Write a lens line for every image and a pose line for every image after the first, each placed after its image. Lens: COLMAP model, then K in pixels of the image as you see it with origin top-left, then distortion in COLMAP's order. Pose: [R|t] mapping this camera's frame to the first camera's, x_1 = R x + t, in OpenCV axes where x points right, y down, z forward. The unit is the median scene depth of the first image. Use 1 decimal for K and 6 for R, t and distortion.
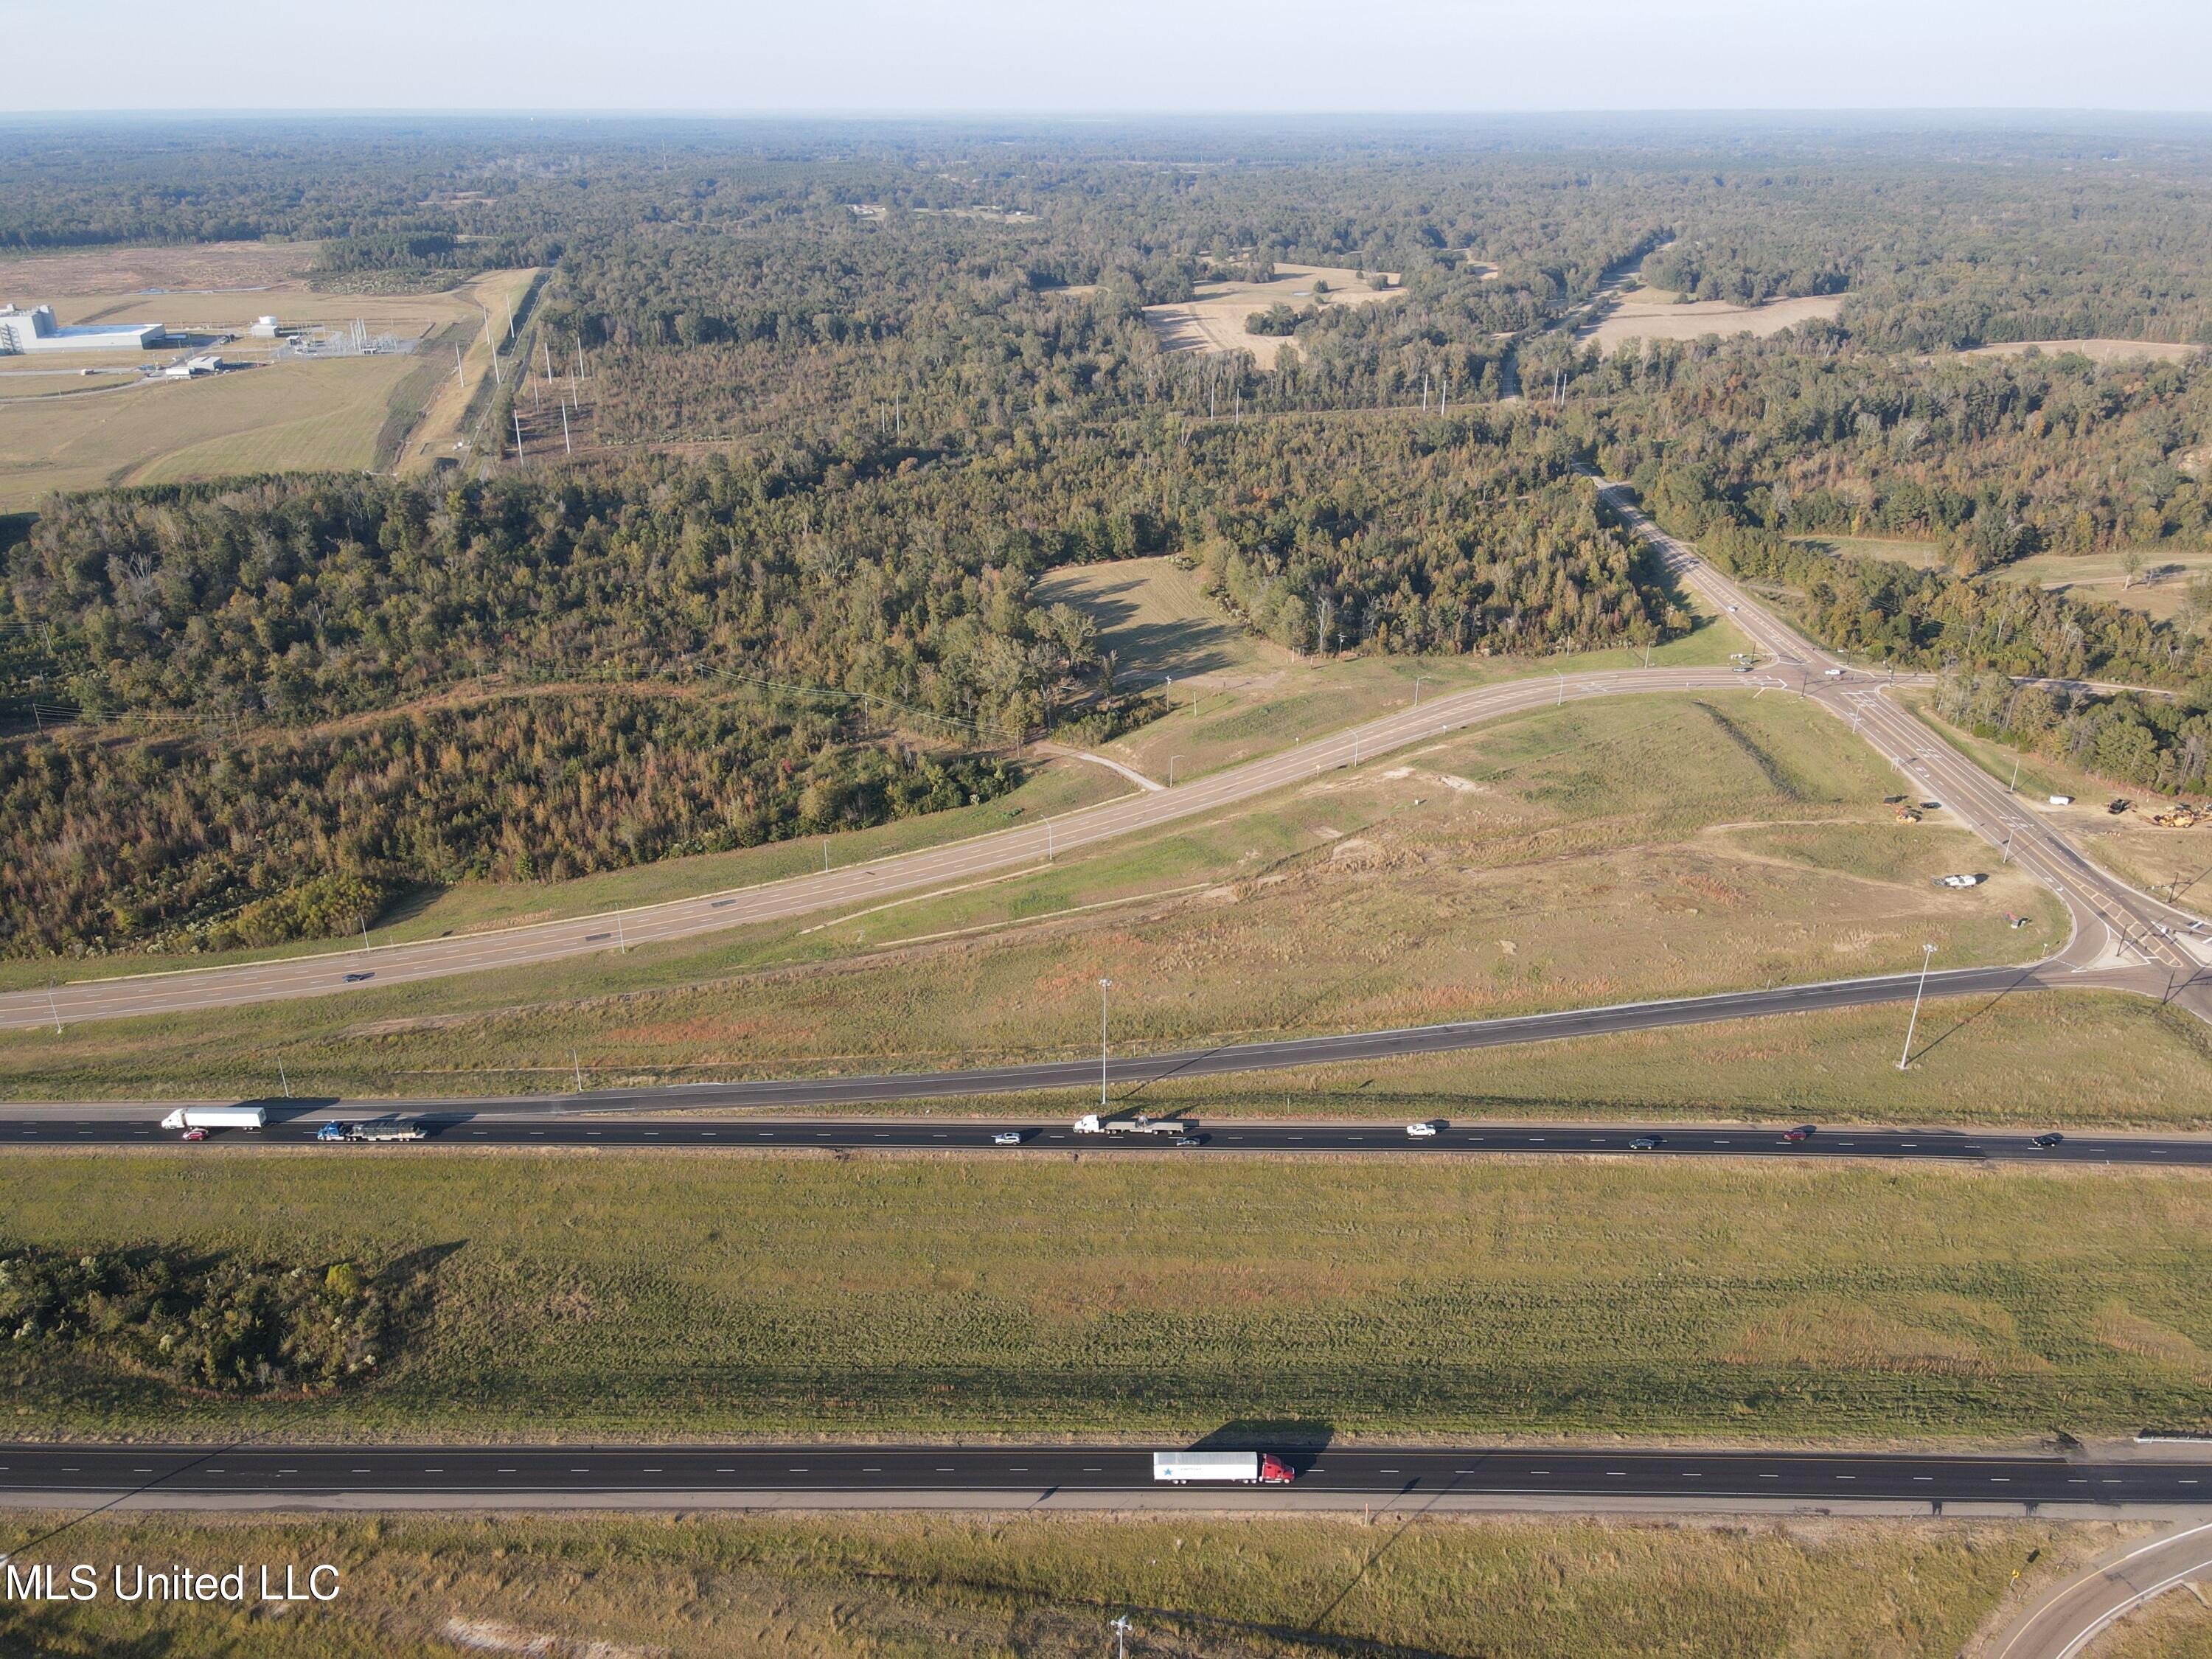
lens RADIAL K [[1623.5, 0, 1111.0], [0, 1623.5, 828.7], [0, 0, 1]] dist [0.009956, 0.011439]
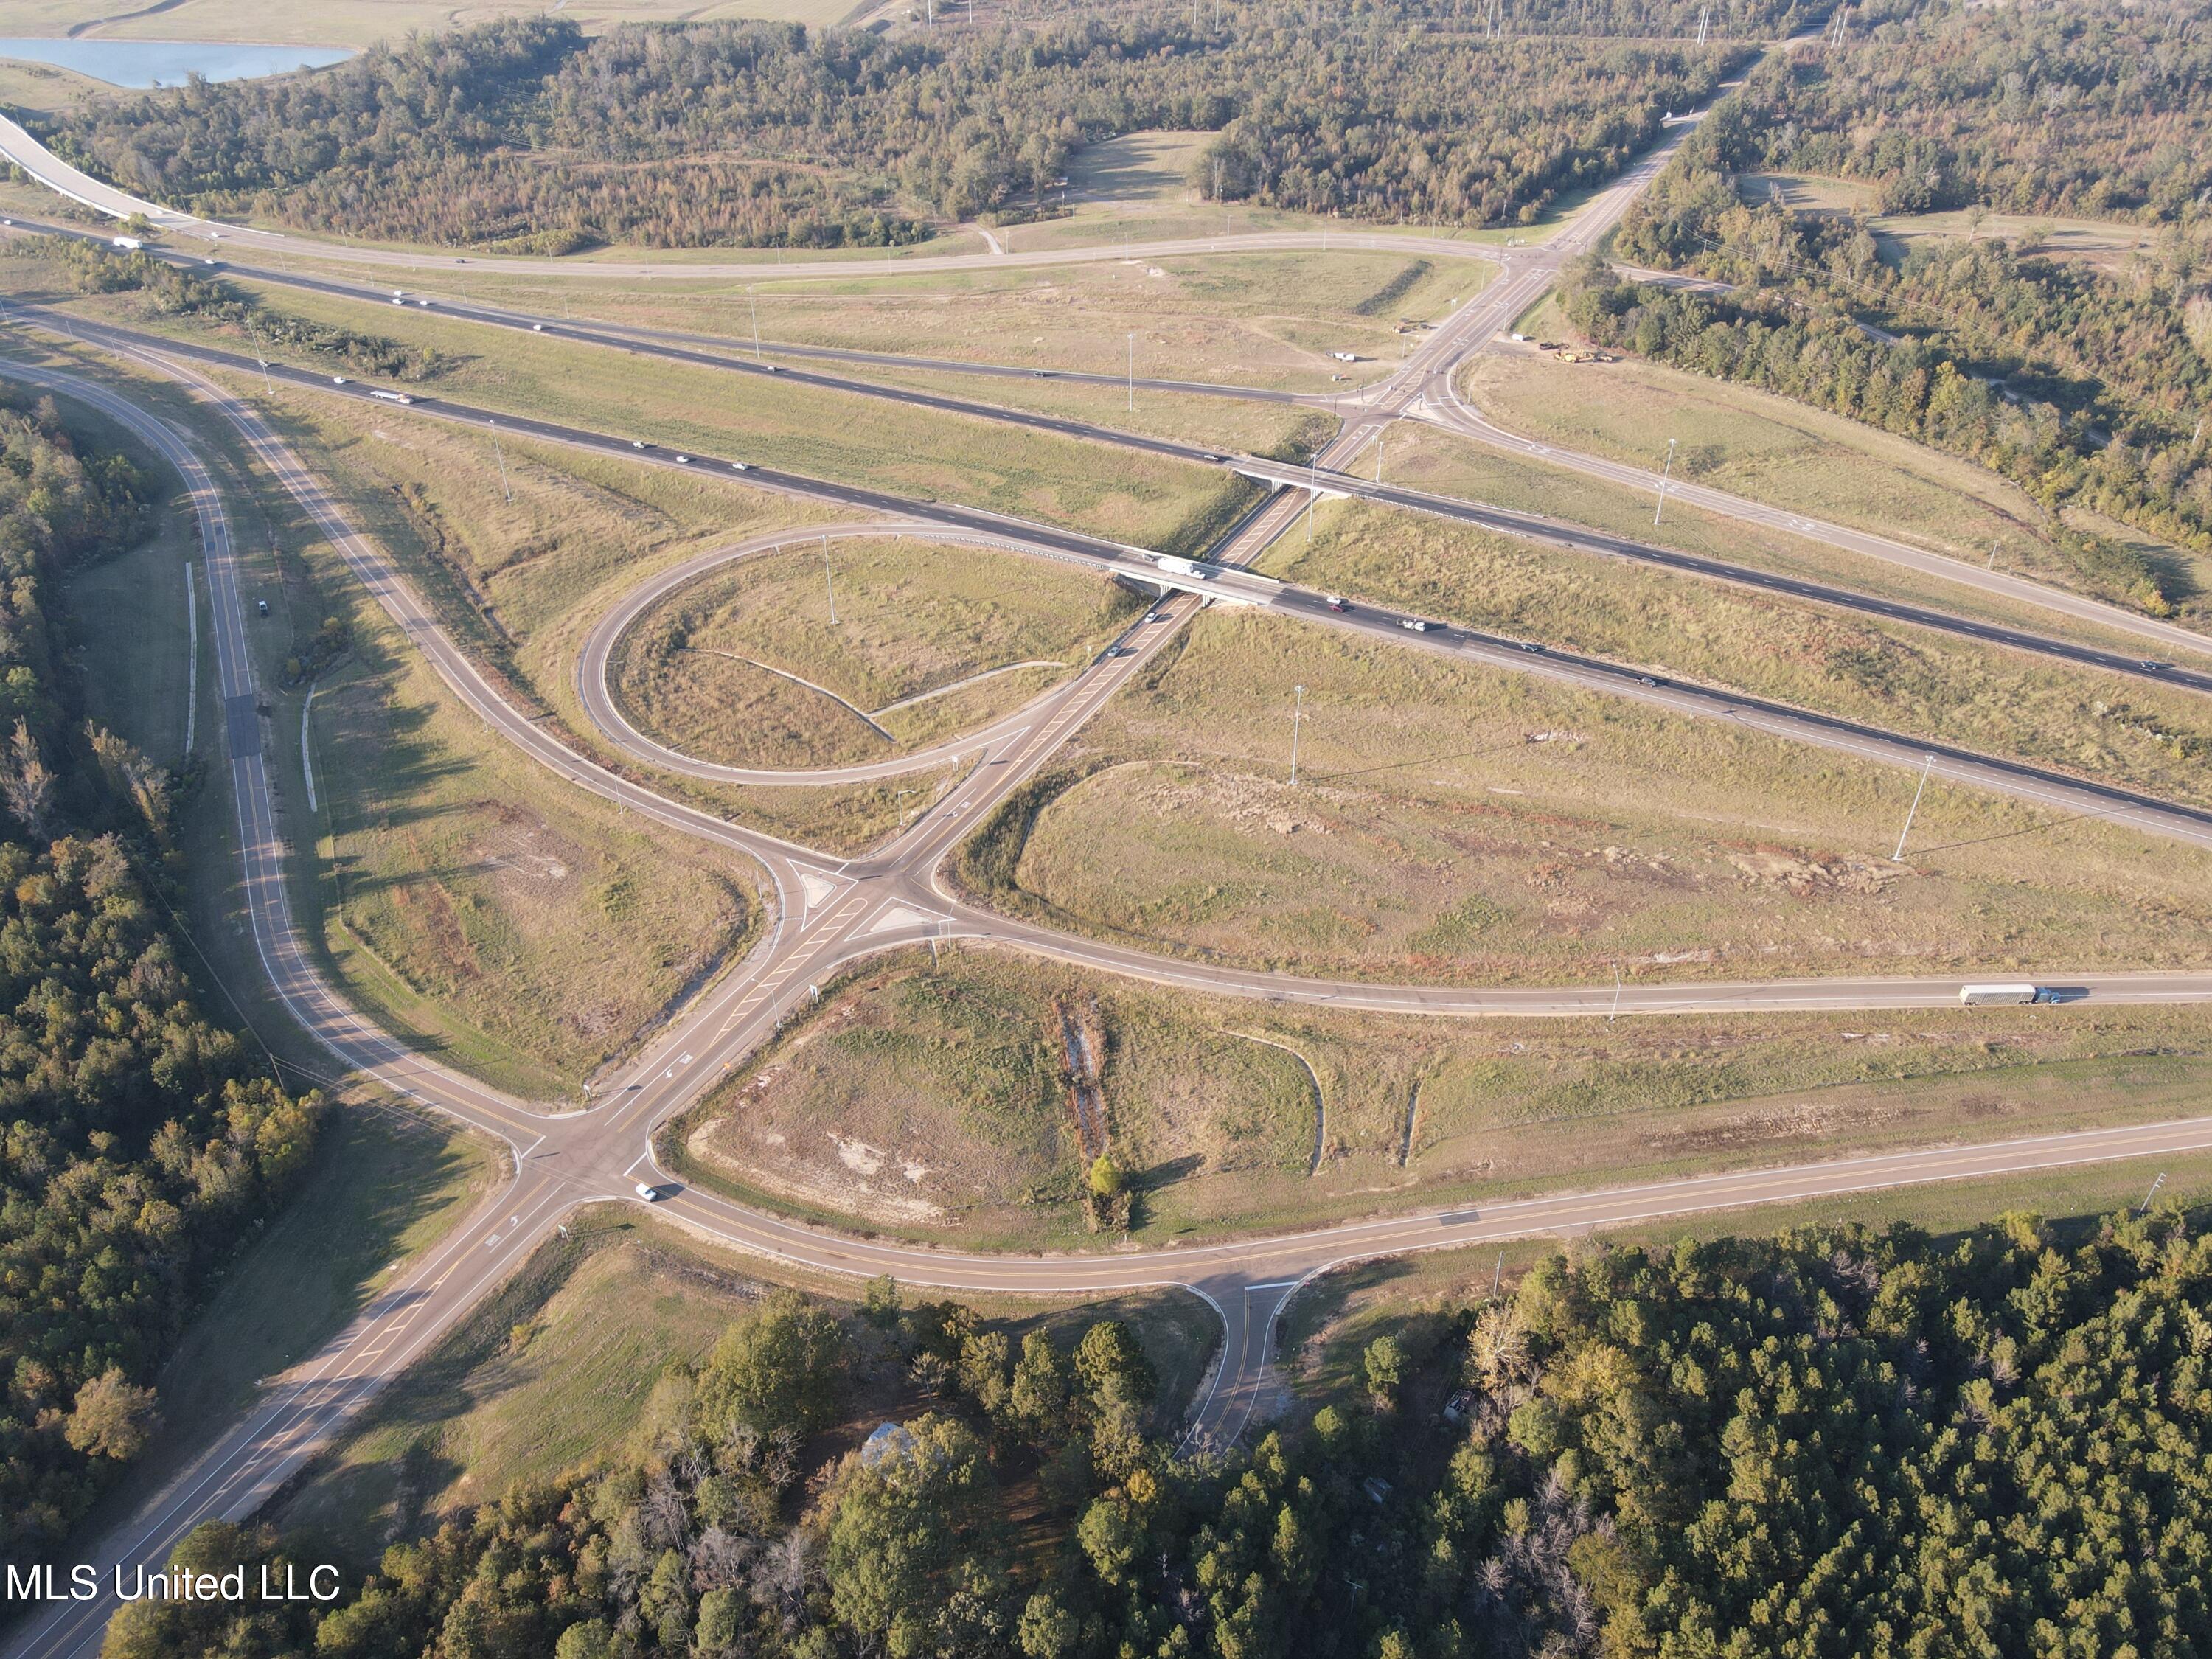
lens RADIAL K [[1623.5, 0, 1104.2], [0, 1623.5, 842.9], [0, 0, 1]] dist [0.009956, 0.011439]
pose [[0.887272, 0.266033, -0.376796, 0.884976], [-0.180481, 0.952016, 0.247169, 0.113569], [0.424471, -0.151302, 0.892711, -0.484259]]
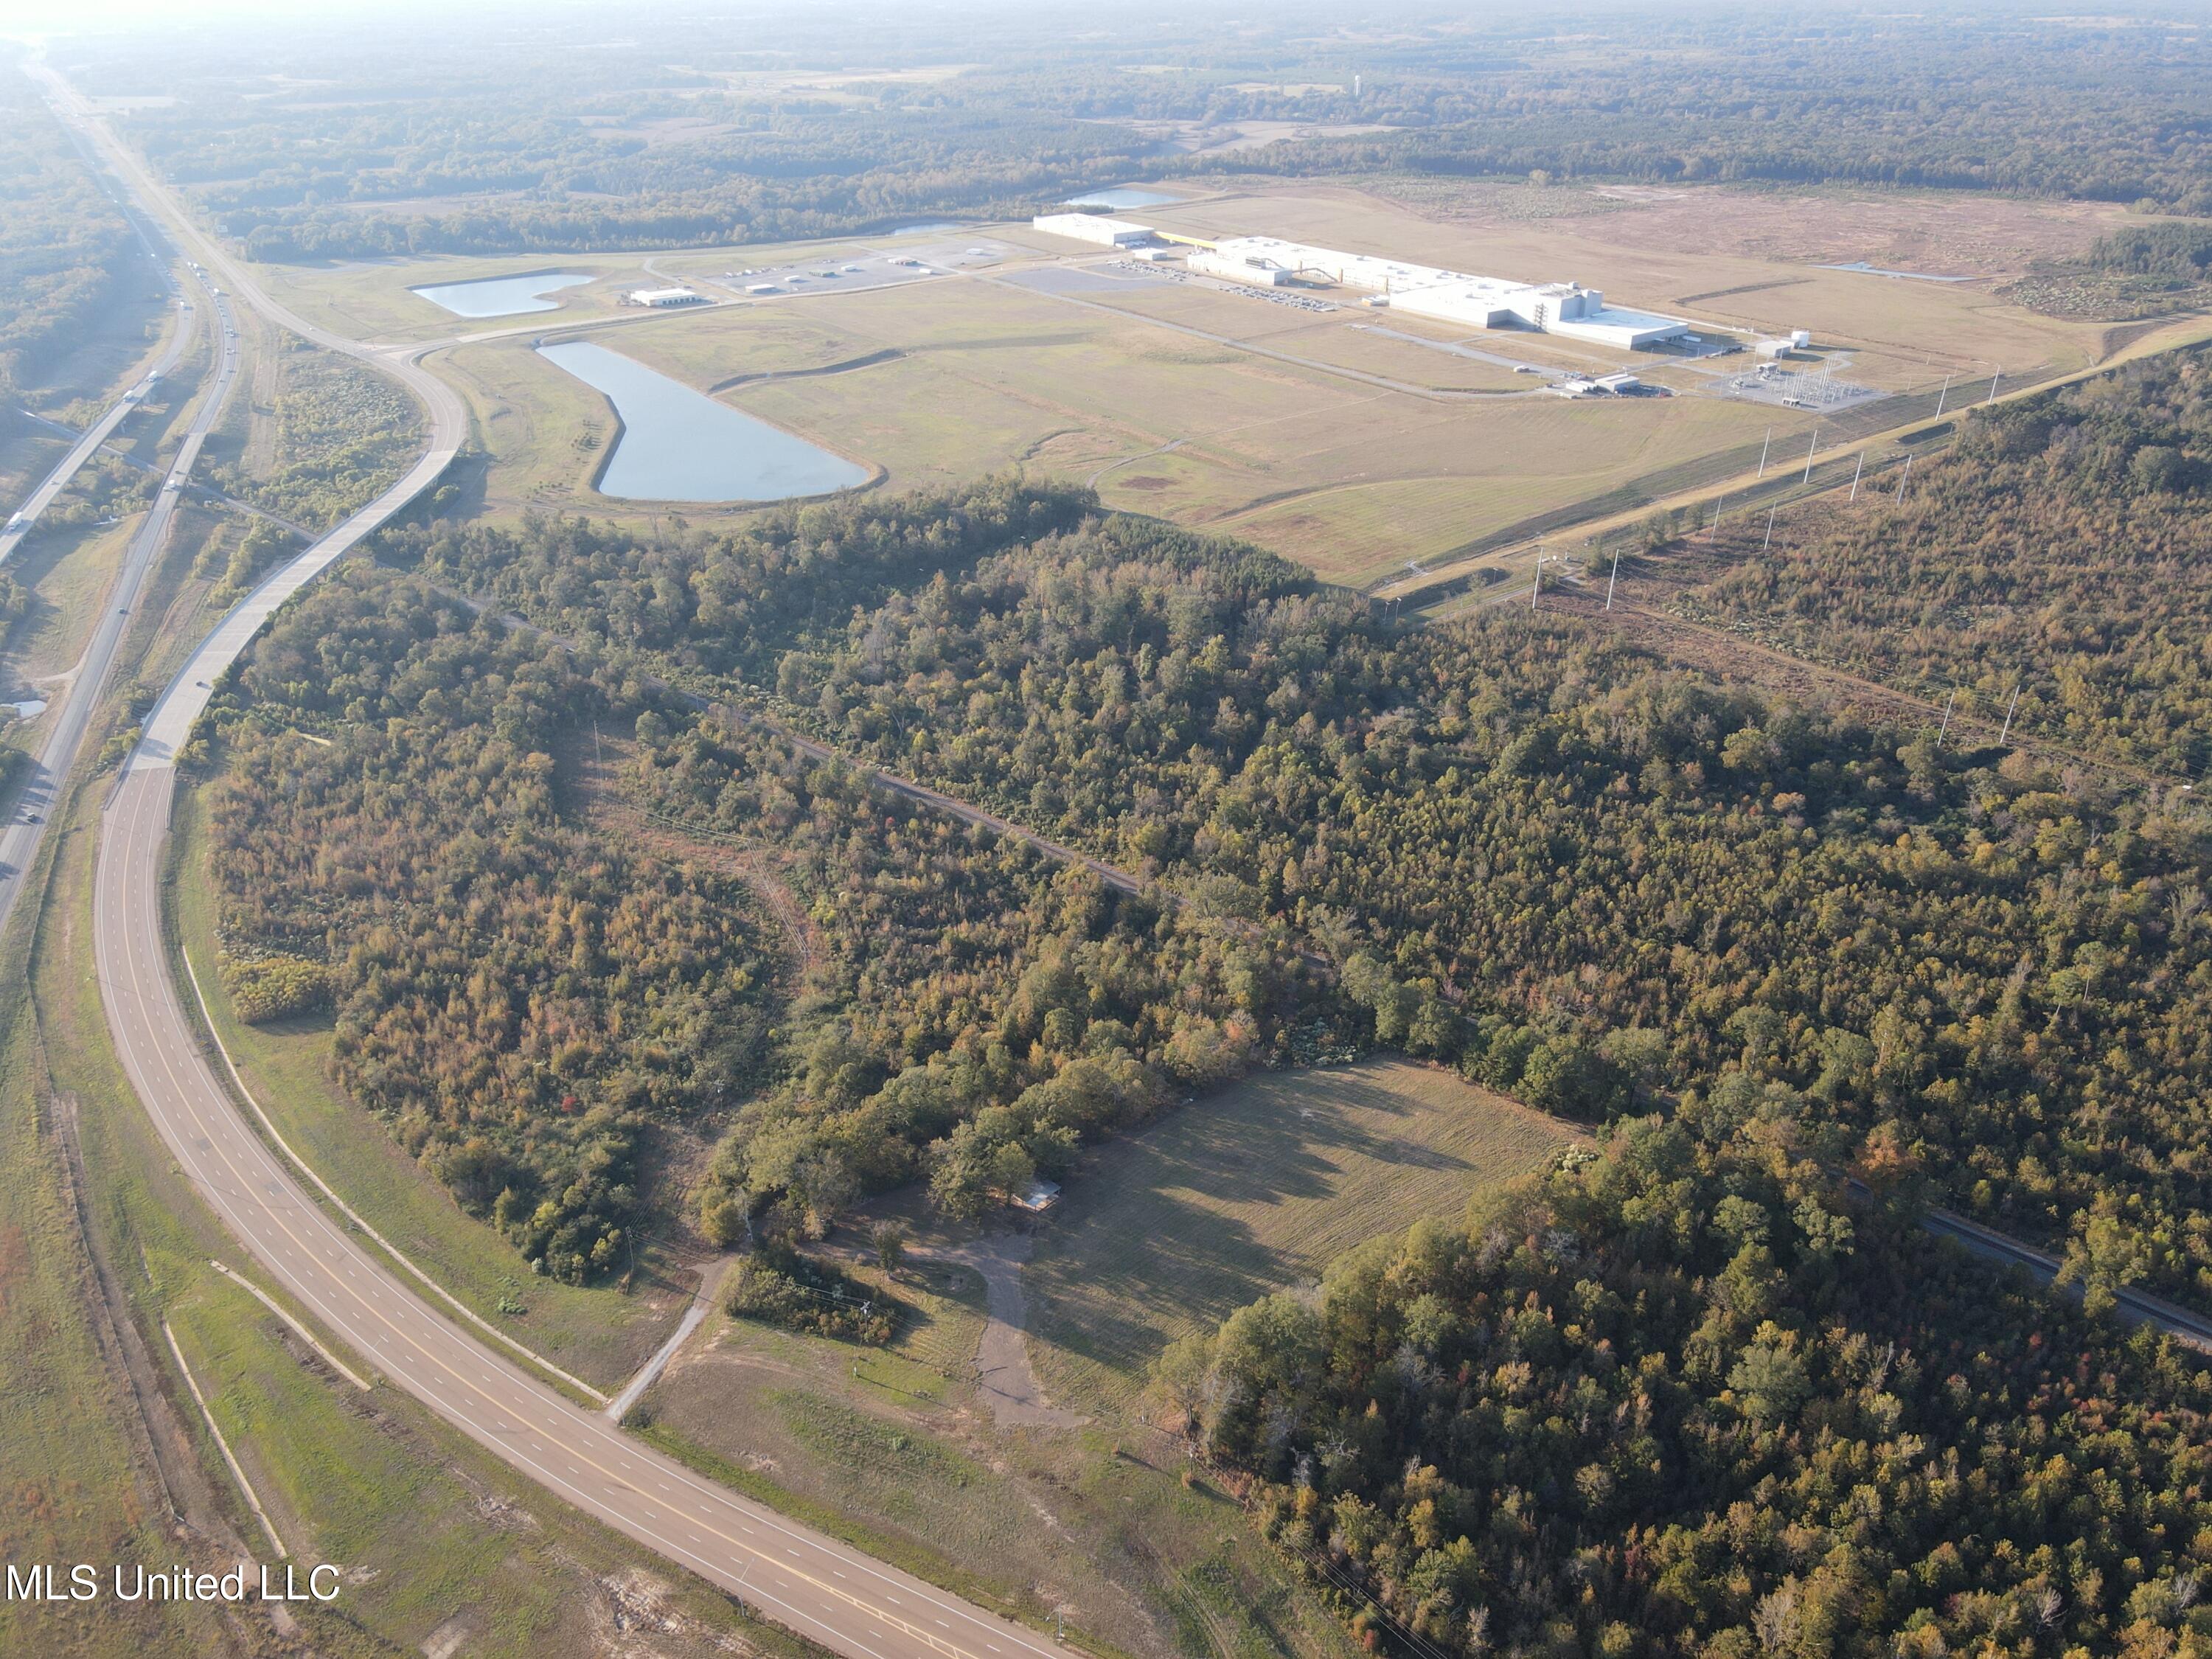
lens RADIAL K [[1623.5, 0, 1105.4], [0, 1623.5, 828.2], [0, 0, 1]] dist [0.009956, 0.011439]
pose [[0.380132, 0.441316, -0.812859, 0.603141], [-0.378039, 0.876205, 0.298918, -0.570012], [0.844148, 0.193664, 0.499908, 0.770438]]
